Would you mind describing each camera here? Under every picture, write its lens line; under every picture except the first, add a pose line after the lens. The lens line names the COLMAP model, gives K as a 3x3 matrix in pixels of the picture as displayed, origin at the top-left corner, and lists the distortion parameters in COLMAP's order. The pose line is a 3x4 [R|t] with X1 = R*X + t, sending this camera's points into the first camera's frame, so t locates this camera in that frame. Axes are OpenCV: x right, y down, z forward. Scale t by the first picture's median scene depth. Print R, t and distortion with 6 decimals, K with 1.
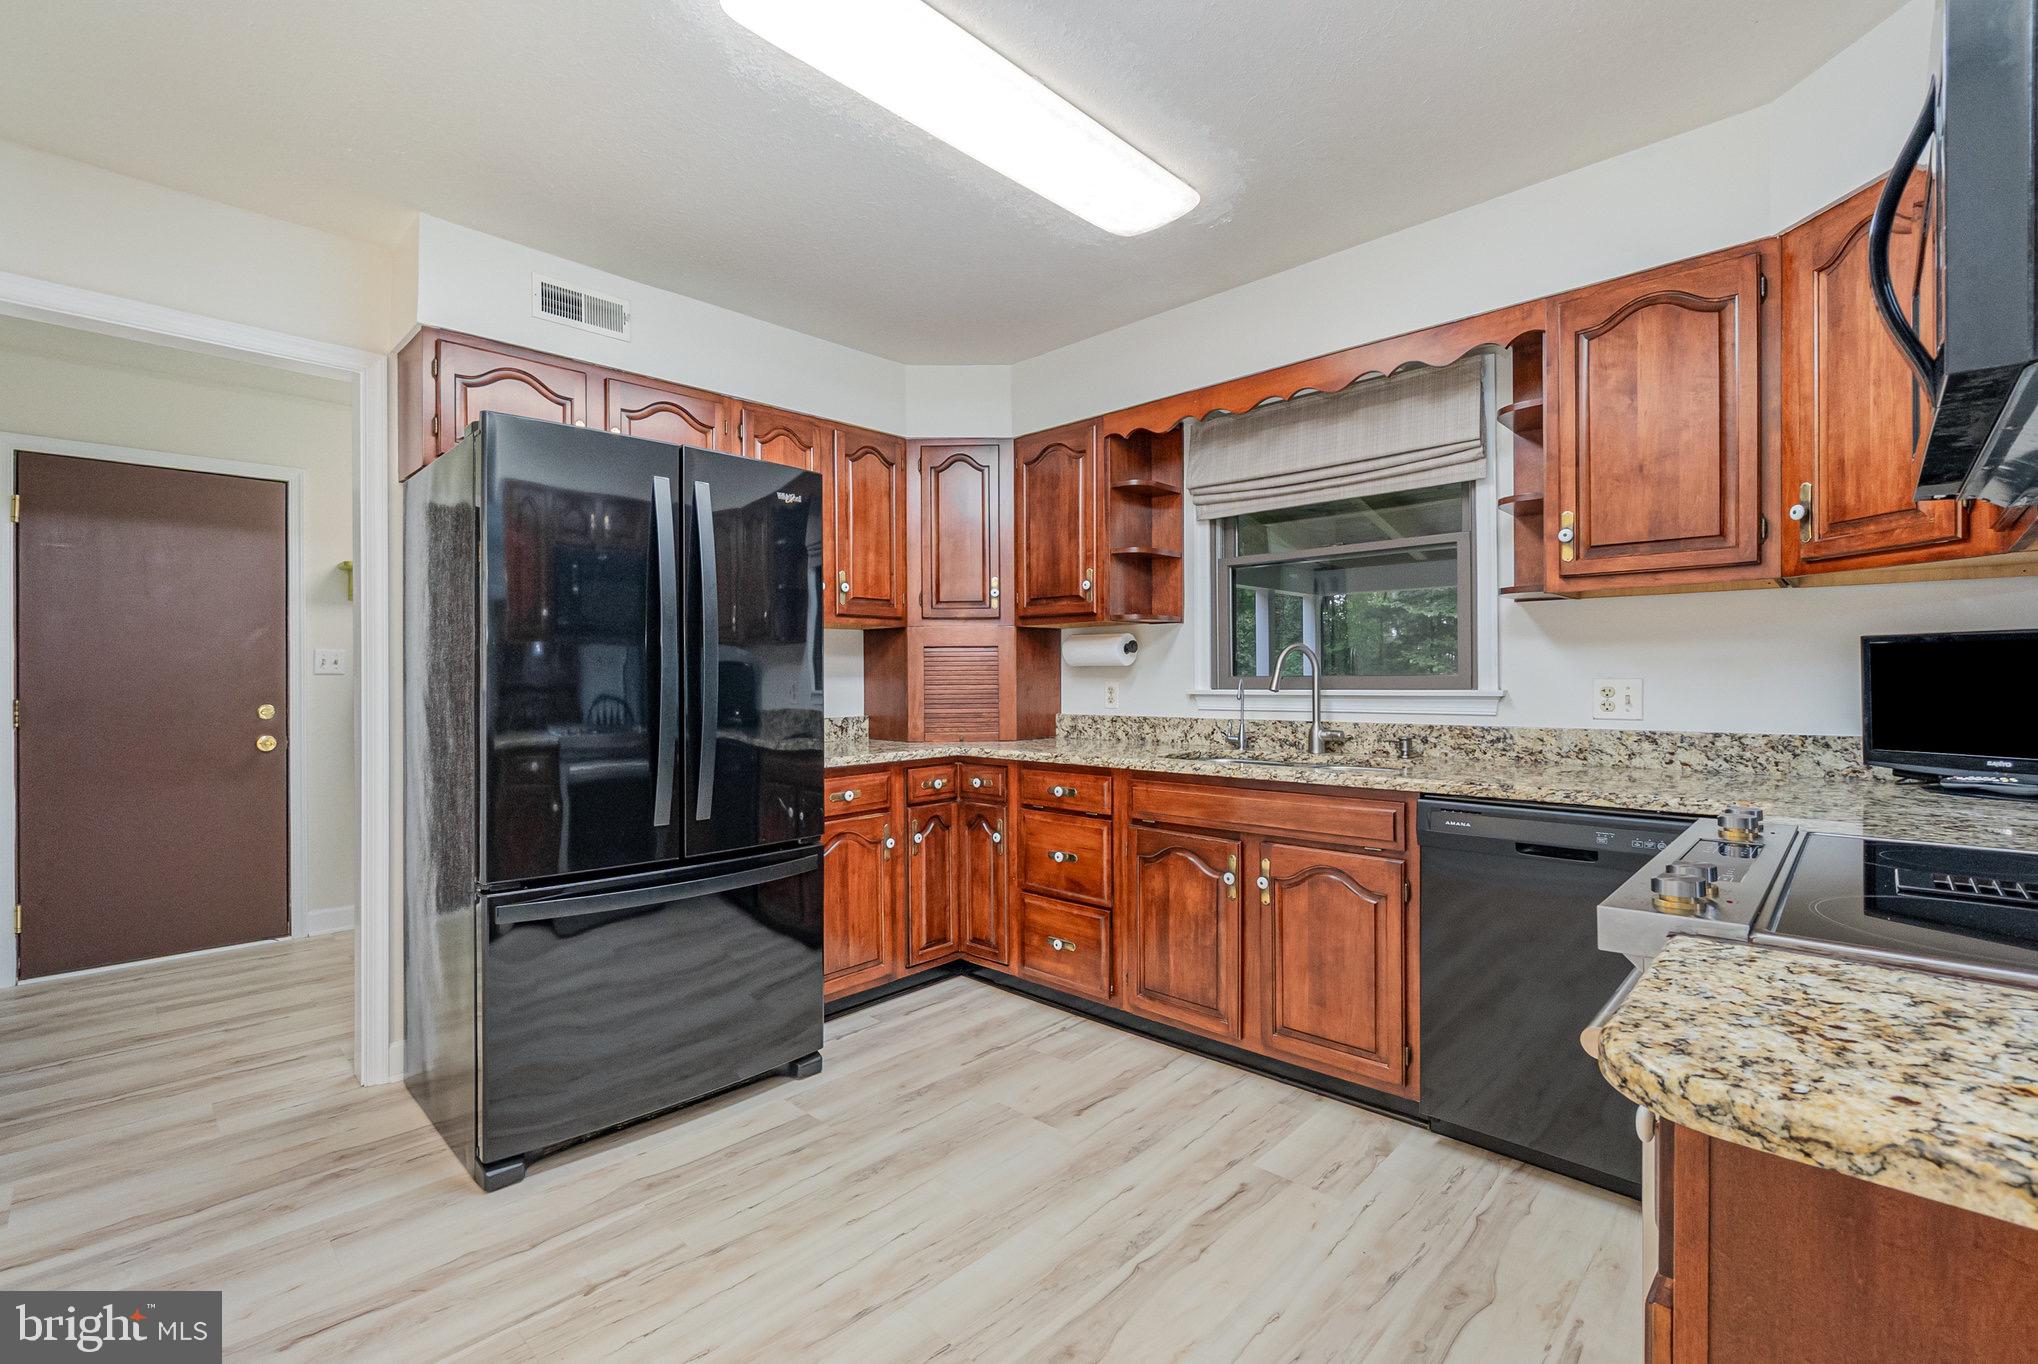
lens RADIAL K [[893.5, 0, 1019.0], [0, 893.5, 682.0], [0, 0, 1]] dist [-0.000597, 0.000024]
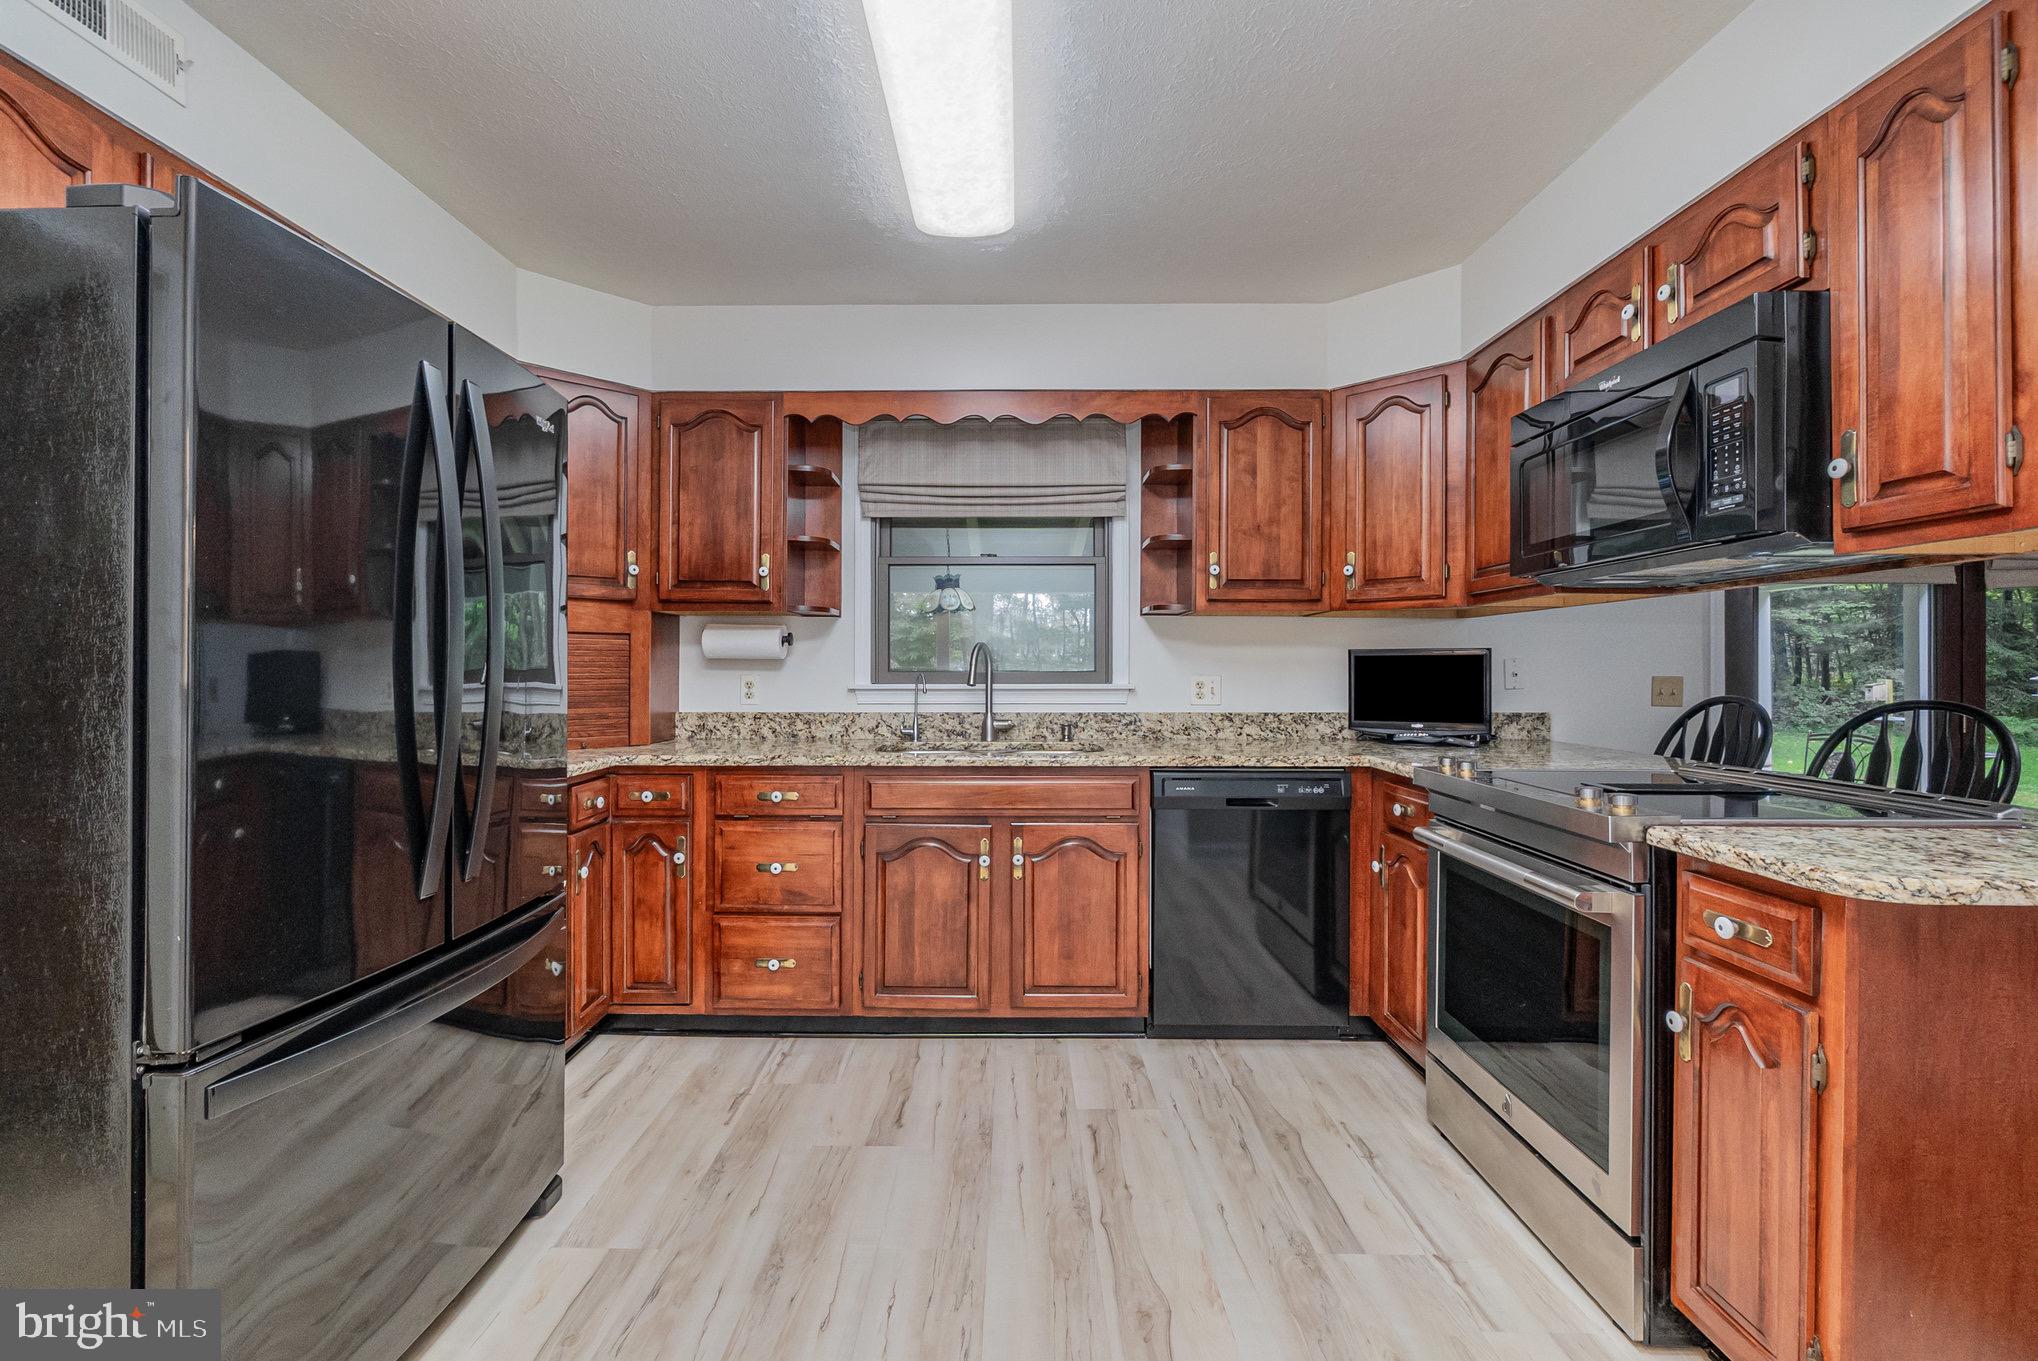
lens RADIAL K [[879.9, 0, 1015.3], [0, 879.9, 670.6], [0, 0, 1]] dist [-0.001348, -0.000057]
pose [[0.727707, 0.006517, 0.685857, -0.434971], [-0.003551, 0.999977, -0.005733, -0.001984], [-0.685879, 0.001737, 0.727714, 0.195217]]
